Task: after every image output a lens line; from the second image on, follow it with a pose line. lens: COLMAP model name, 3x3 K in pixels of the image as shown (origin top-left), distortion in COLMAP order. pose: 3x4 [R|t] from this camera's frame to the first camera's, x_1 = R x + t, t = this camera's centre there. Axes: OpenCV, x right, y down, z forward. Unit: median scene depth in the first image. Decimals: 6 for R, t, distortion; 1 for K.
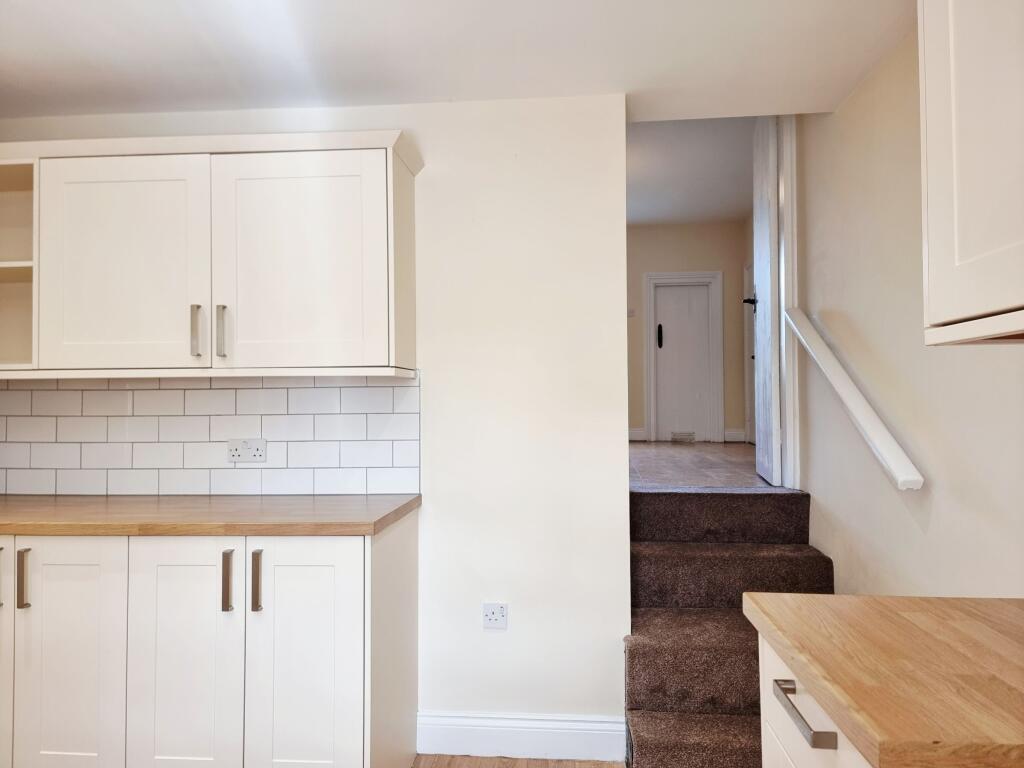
lens RADIAL K [[729.7, 0, 511.0], [0, 729.7, 383.1], [0, 0, 1]] dist [0.073699, -0.037902]
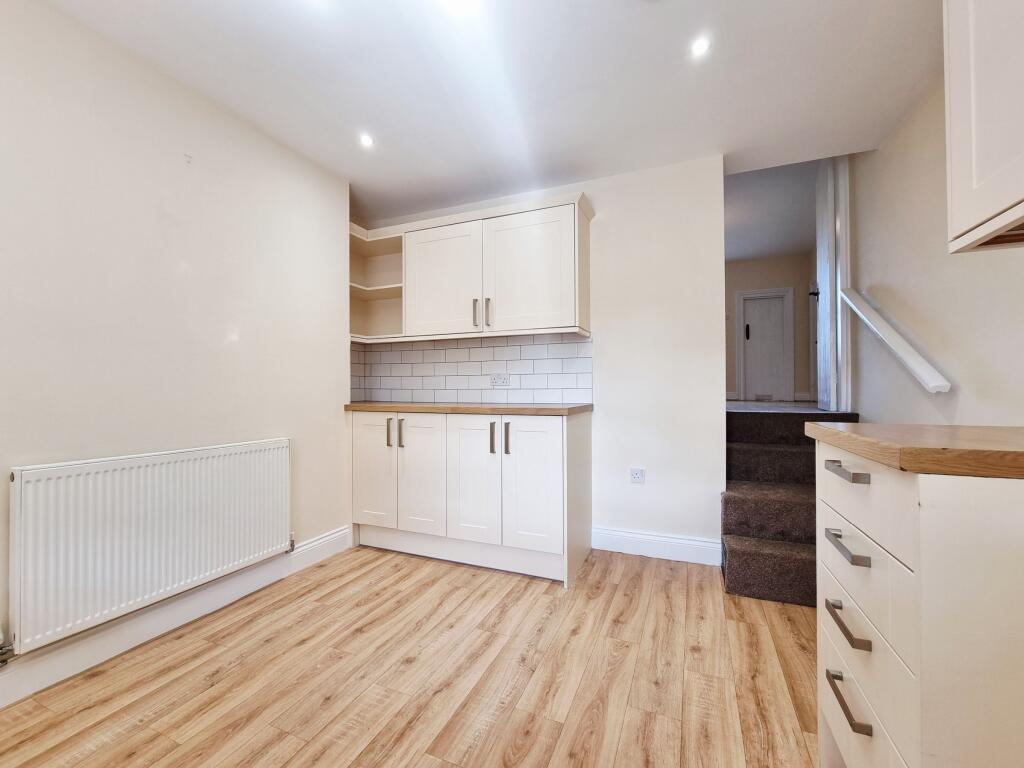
lens RADIAL K [[426.7, 0, 509.3], [0, 426.7, 385.6], [0, 0, 1]] dist [-0.006609, -0.000570]
pose [[0.952890, 0.001800, -0.303310, -0.006175], [0.003586, 0.999846, 0.017198, 0.091121], [0.303294, -0.017475, 0.952737, -0.027277]]
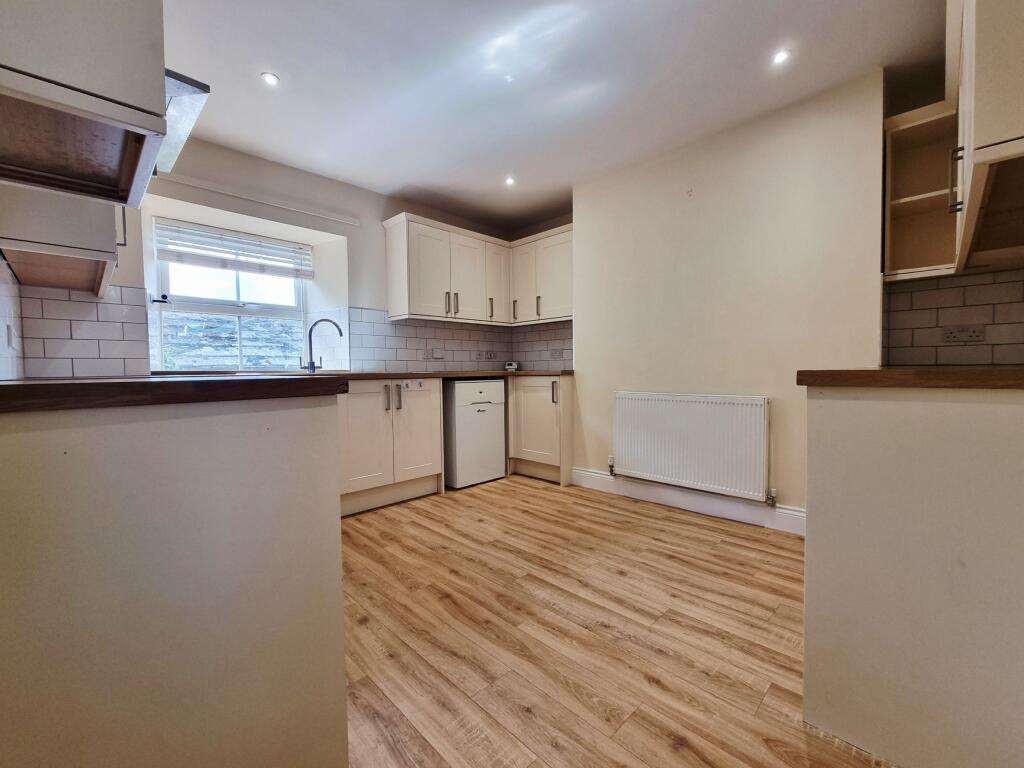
lens RADIAL K [[426.7, 0, 521.9], [0, 426.7, 390.5], [0, 0, 1]] dist [-0.006609, -0.000570]
pose [[-0.629983, 0.056300, -0.774566, 0.459525], [0.037660, 0.998410, 0.041940, 0.153636], [0.775695, -0.002749, -0.631102, 1.128419]]
